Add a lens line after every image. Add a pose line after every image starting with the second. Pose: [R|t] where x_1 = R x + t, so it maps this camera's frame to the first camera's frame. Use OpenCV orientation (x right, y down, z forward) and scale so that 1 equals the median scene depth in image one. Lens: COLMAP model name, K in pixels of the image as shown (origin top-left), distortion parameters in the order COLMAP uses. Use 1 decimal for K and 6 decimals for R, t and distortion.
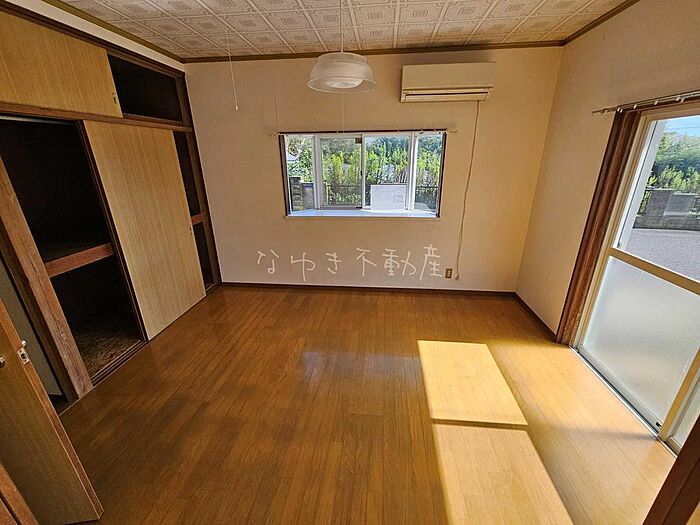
lens RADIAL K [[287.7, 0, 355.2], [0, 287.7, 260.3], [0, 0, 1]] dist [0.000296, 0.000032]
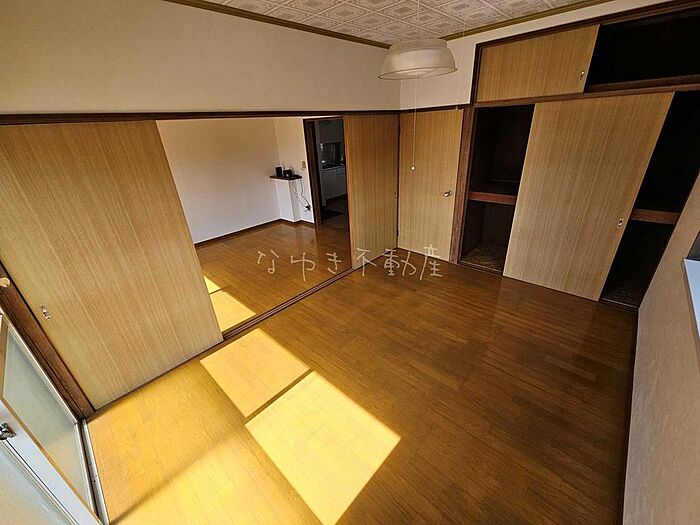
lens RADIAL K [[287.7, 0, 355.2], [0, 287.7, 260.3], [0, 0, 1]] dist [0.000296, 0.000032]
pose [[-0.599488, 0.376761, -0.706163, 0.587067], [-0.220999, 0.770062, 0.598468, -0.410100], [0.769268, 0.514835, -0.378379, 0.939567]]
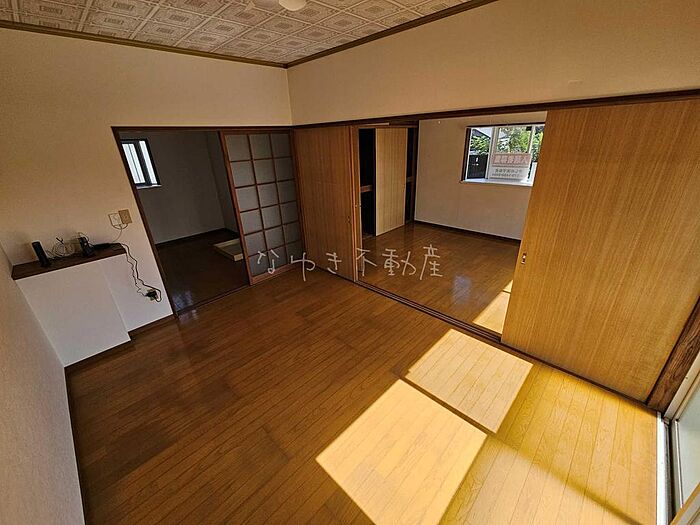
lens RADIAL K [[287.7, 0, 355.2], [0, 287.7, 260.3], [0, 0, 1]] dist [0.000296, 0.000032]
pose [[0.788117, 0.224919, -0.572959, 0.364778], [-0.186313, 0.974350, 0.126211, 0.213907], [0.586650, 0.007281, 0.809808, -0.723067]]
